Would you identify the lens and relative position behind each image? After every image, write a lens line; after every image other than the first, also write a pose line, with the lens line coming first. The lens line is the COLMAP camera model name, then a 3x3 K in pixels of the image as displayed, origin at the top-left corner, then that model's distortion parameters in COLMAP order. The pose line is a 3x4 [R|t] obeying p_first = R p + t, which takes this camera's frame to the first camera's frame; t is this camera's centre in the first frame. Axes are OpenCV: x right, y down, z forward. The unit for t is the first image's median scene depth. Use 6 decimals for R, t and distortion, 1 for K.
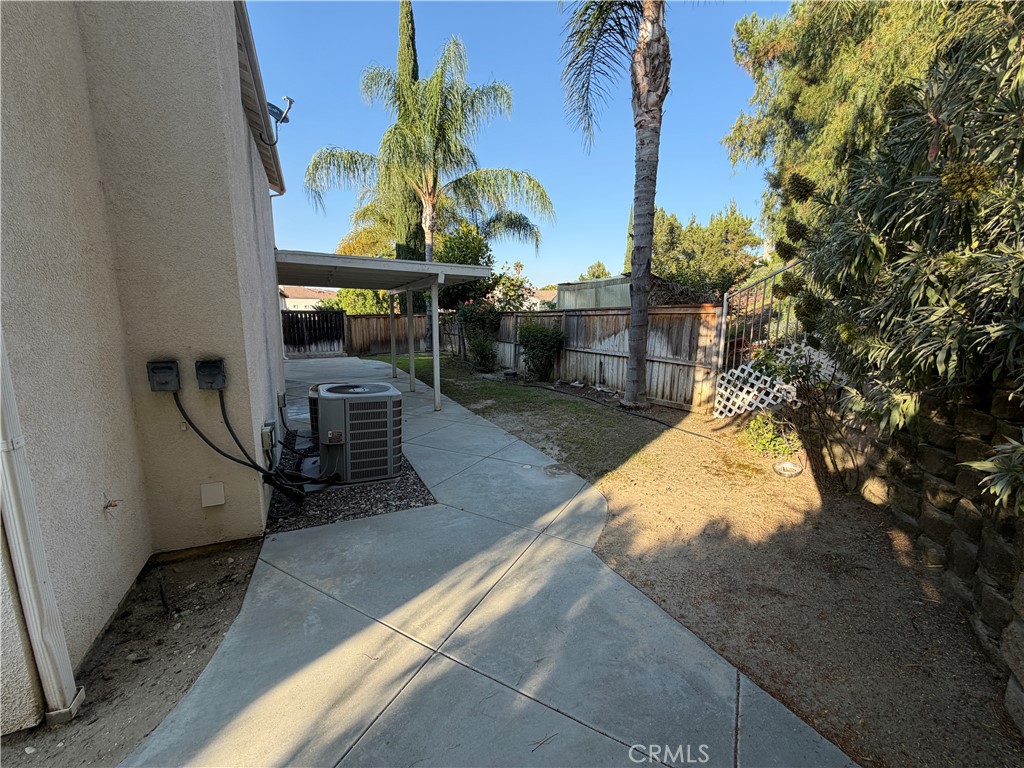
lens RADIAL K [[406.8, 0, 512.1], [0, 406.8, 384.9], [0, 0, 1]] dist [-0.001502, 0.000399]
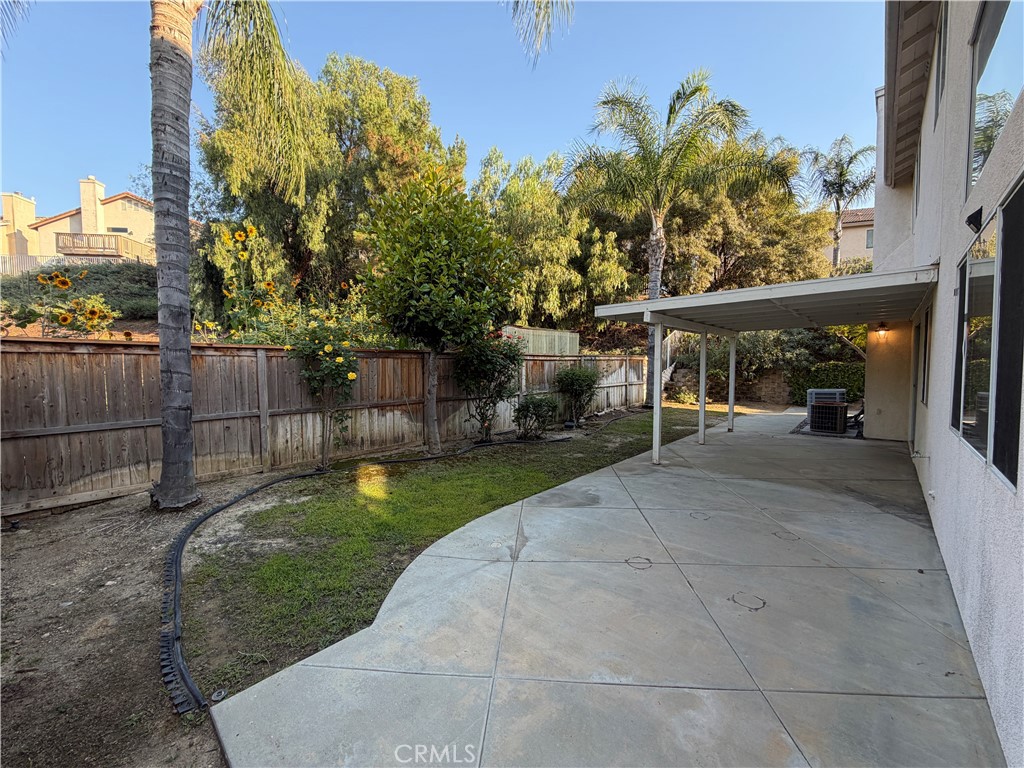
lens RADIAL K [[406.8, 0, 507.1], [0, 406.8, 385.9], [0, 0, 1]] dist [-0.001502, 0.000399]
pose [[-0.365239, -0.053072, 0.929400, -1.219693], [0.154143, 0.981144, 0.116603, -0.371640], [-0.918063, 0.185849, -0.350172, 2.257750]]
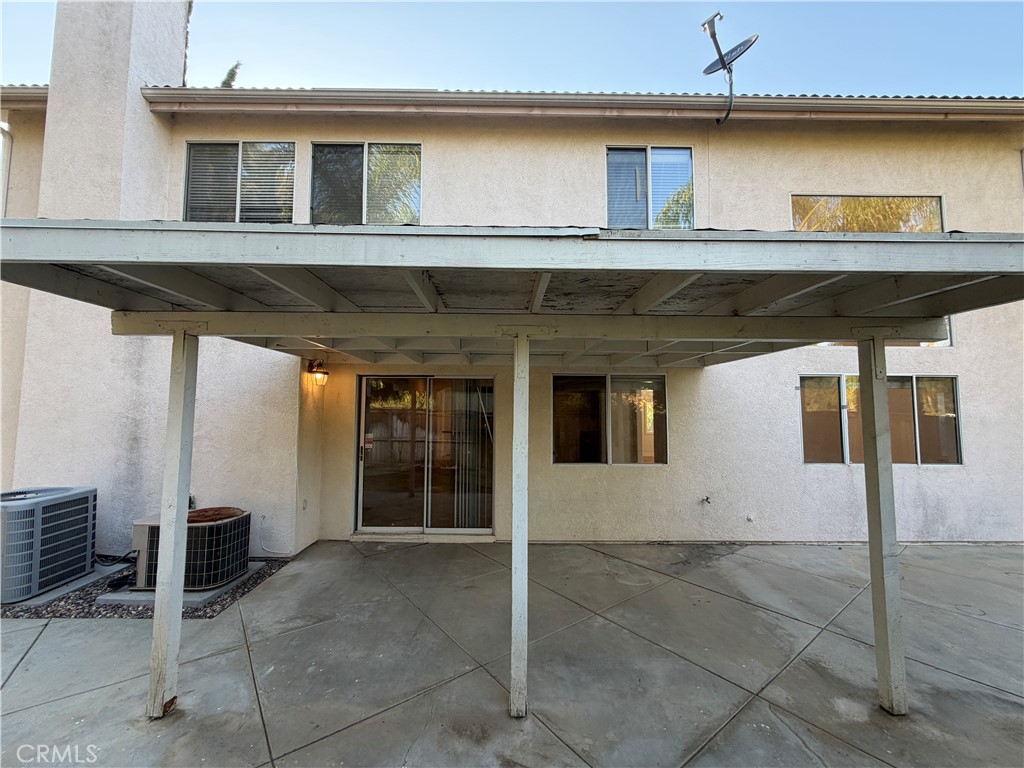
lens RADIAL K [[406.8, 0, 505.9], [0, 406.8, 382.8], [0, 0, 1]] dist [-0.001502, 0.000399]
pose [[-0.426446, -0.079530, -0.901010, 0.009148], [-0.159787, 0.987085, -0.011501, -0.253636], [0.890288, 0.139065, -0.433646, 1.453342]]
